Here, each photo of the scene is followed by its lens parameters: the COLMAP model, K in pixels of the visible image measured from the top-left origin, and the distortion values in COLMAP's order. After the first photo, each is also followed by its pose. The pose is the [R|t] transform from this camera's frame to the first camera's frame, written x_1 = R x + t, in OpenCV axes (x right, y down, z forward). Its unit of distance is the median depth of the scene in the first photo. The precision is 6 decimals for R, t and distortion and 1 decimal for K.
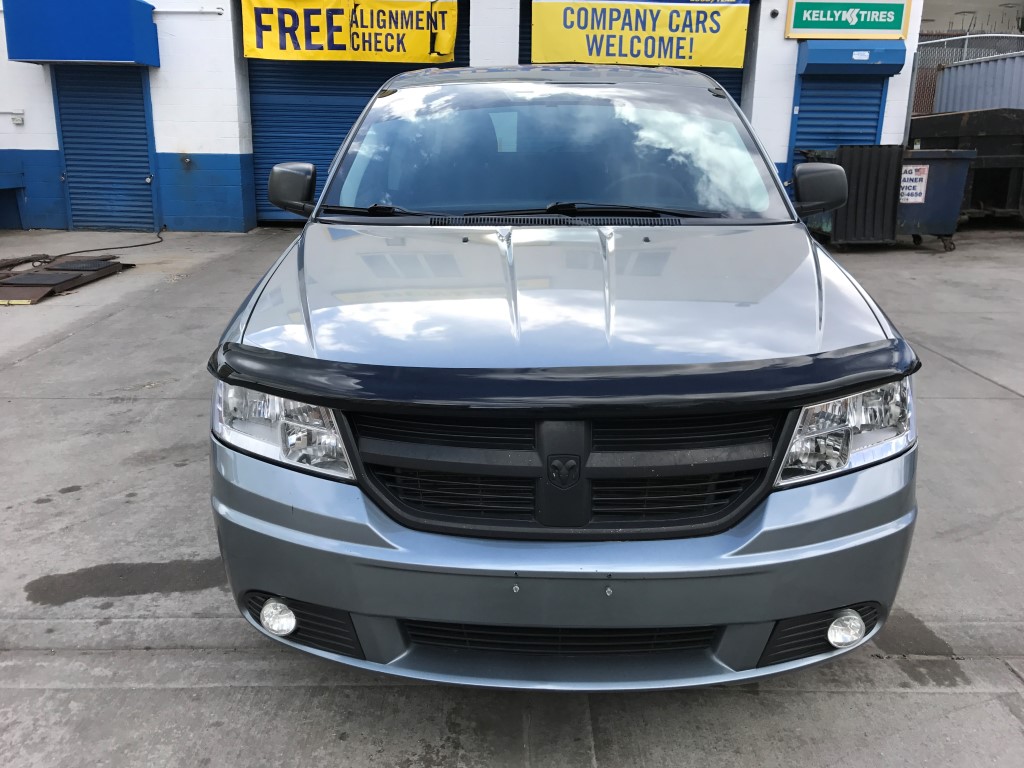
lens RADIAL K [[850.0, 0, 512.0], [0, 850.0, 384.0], [0, 0, 1]] dist [-0.050064, 0.086788]
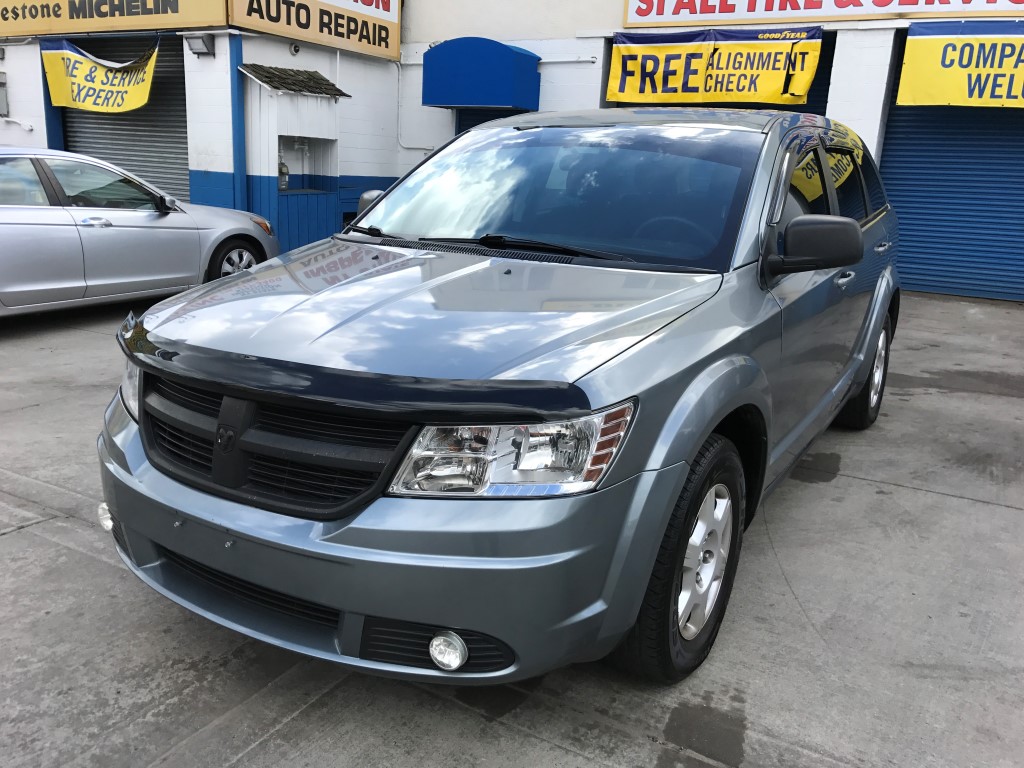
lens RADIAL K [[855.0, 0, 513.1], [0, 855.0, 388.7], [0, 0, 1]] dist [0.003360, -0.039213]
pose [[0.864776, 0.153730, -0.478048, 0.156487], [-0.173603, 0.984812, 0.002652, -0.006920], [0.471195, 0.080697, 0.878330, 0.017126]]
